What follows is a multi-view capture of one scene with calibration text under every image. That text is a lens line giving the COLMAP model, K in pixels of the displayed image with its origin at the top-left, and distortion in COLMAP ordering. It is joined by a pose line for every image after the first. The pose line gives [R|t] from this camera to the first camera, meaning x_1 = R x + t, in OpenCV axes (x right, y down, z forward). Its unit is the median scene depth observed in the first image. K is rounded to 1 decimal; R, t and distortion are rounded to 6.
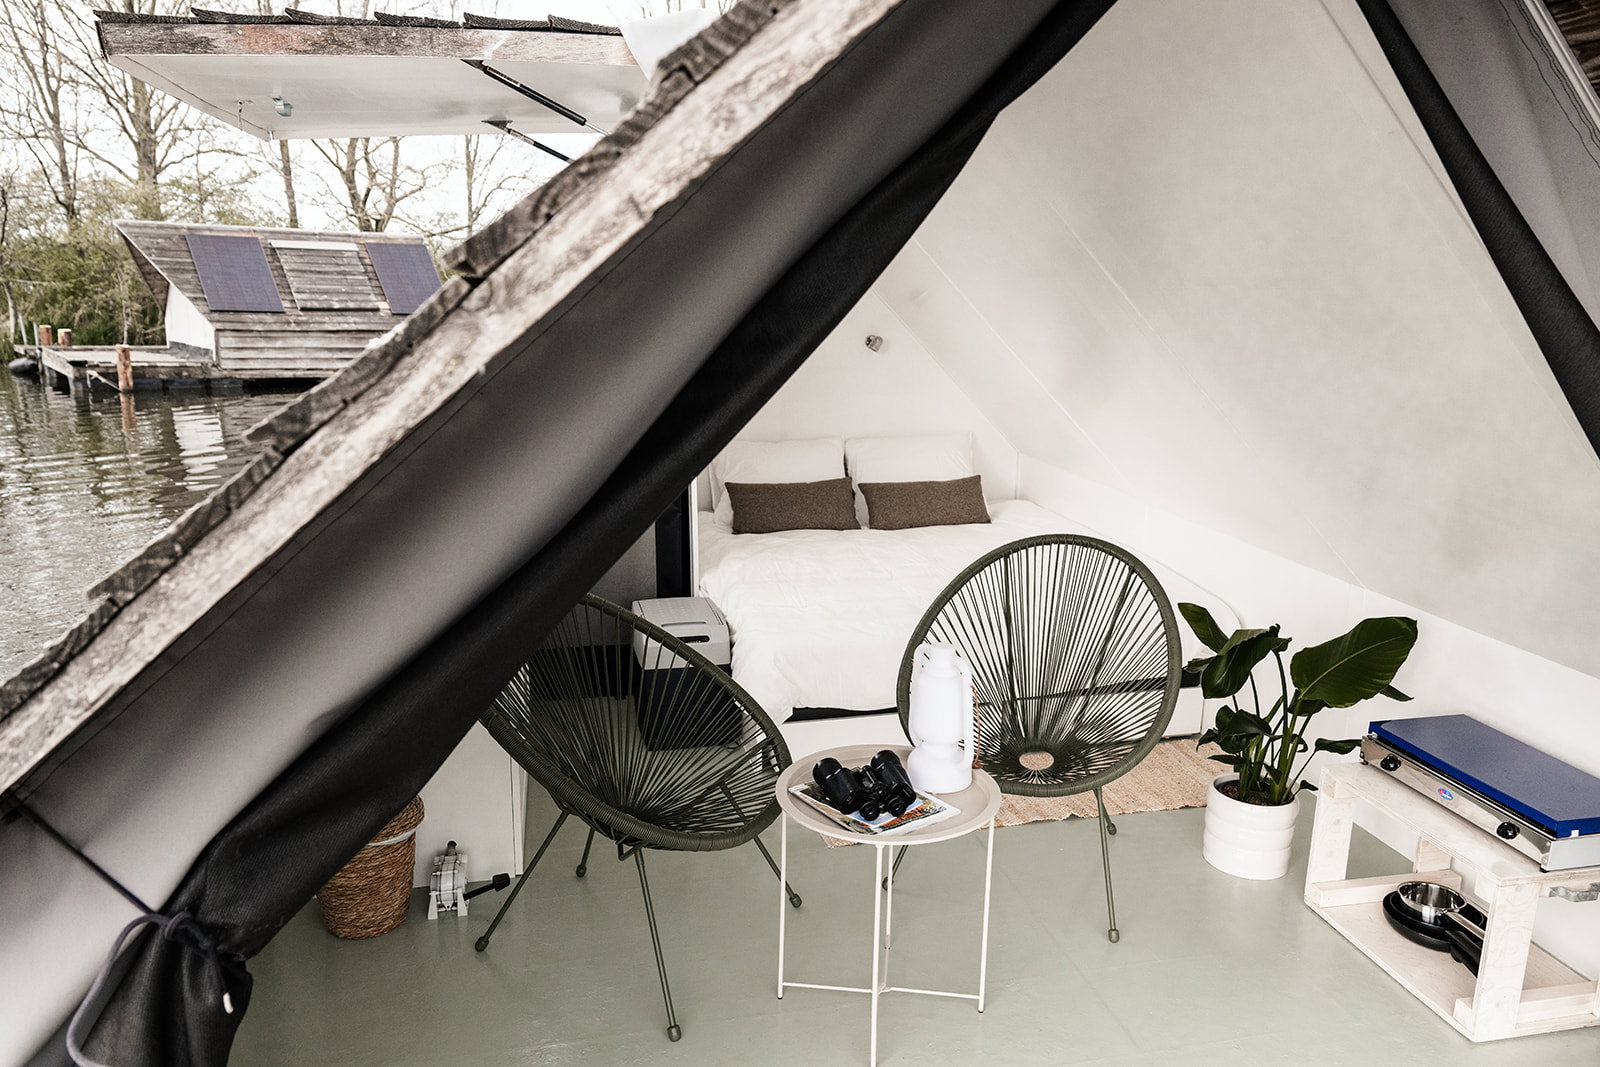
lens RADIAL K [[1150.7, 0, 820.0], [0, 1150.7, 552.7], [0, 0, 1]] dist [0.000888, -0.001417]
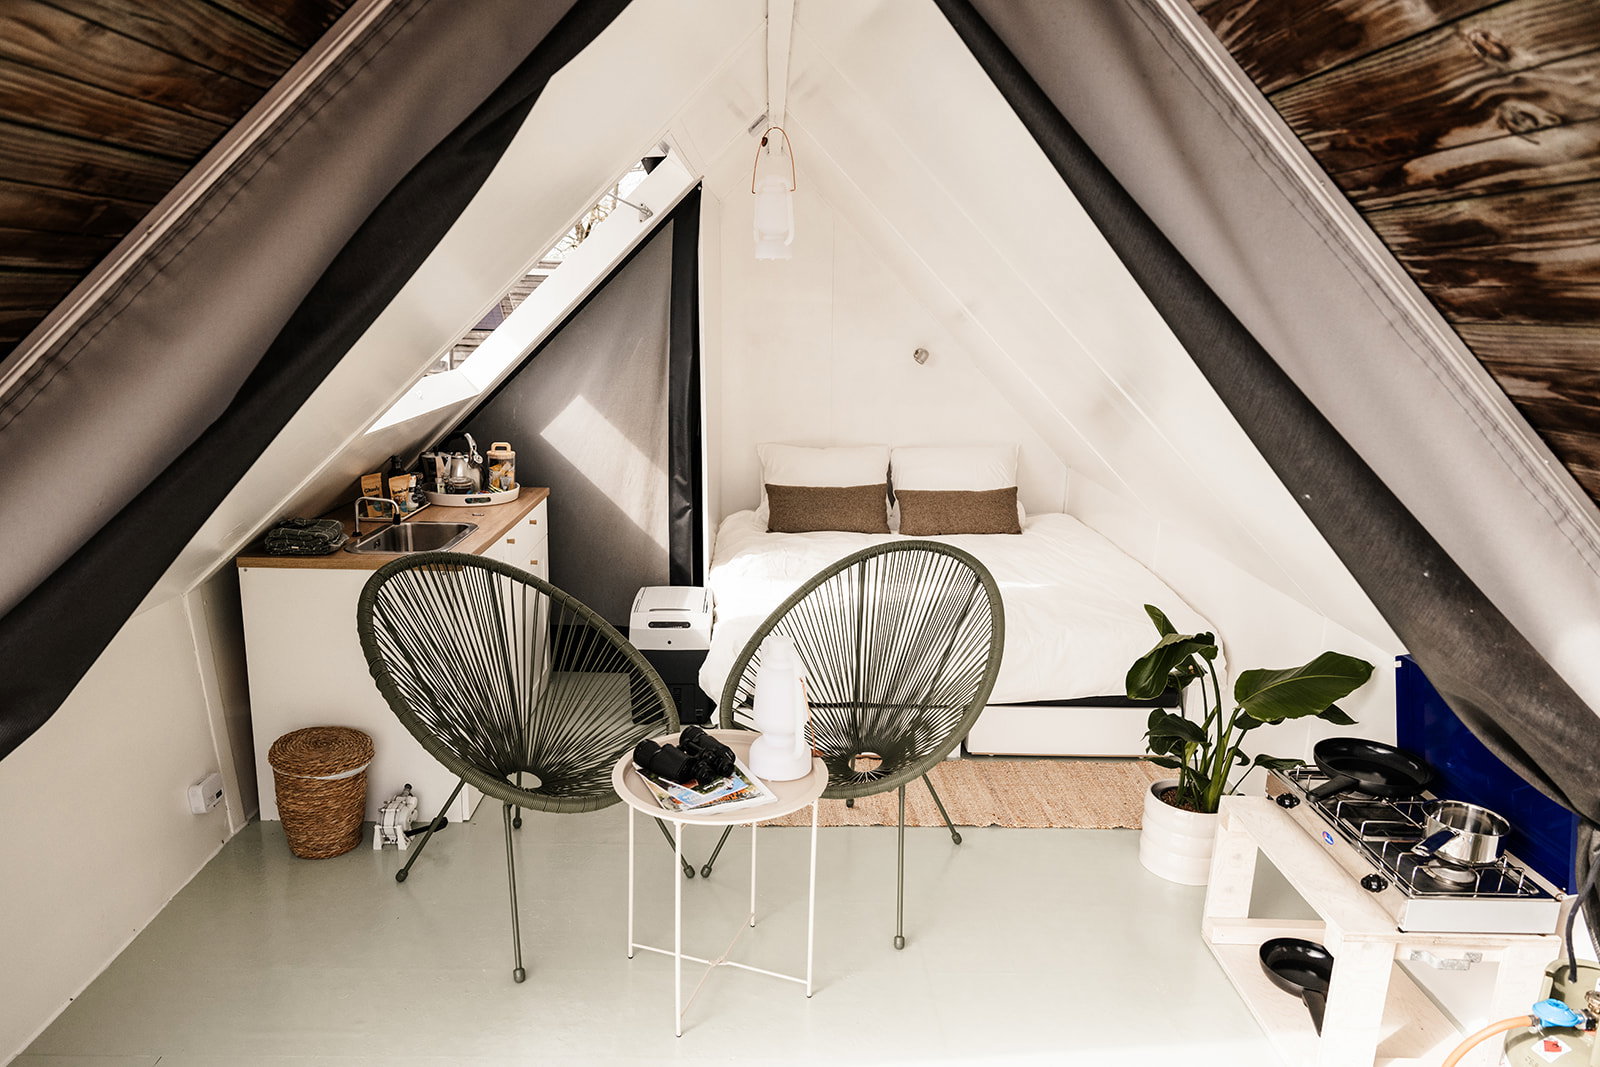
lens RADIAL K [[1074.1, 0, 779.0], [0, 1074.1, 555.3], [0, 0, 1]] dist [0.002037, 0.001194]
pose [[0.973077, 0.052140, -0.224503, 0.236212], [-0.052855, 0.998598, 0.002829, 0.002428], [0.224336, 0.009113, 0.974469, 0.041200]]
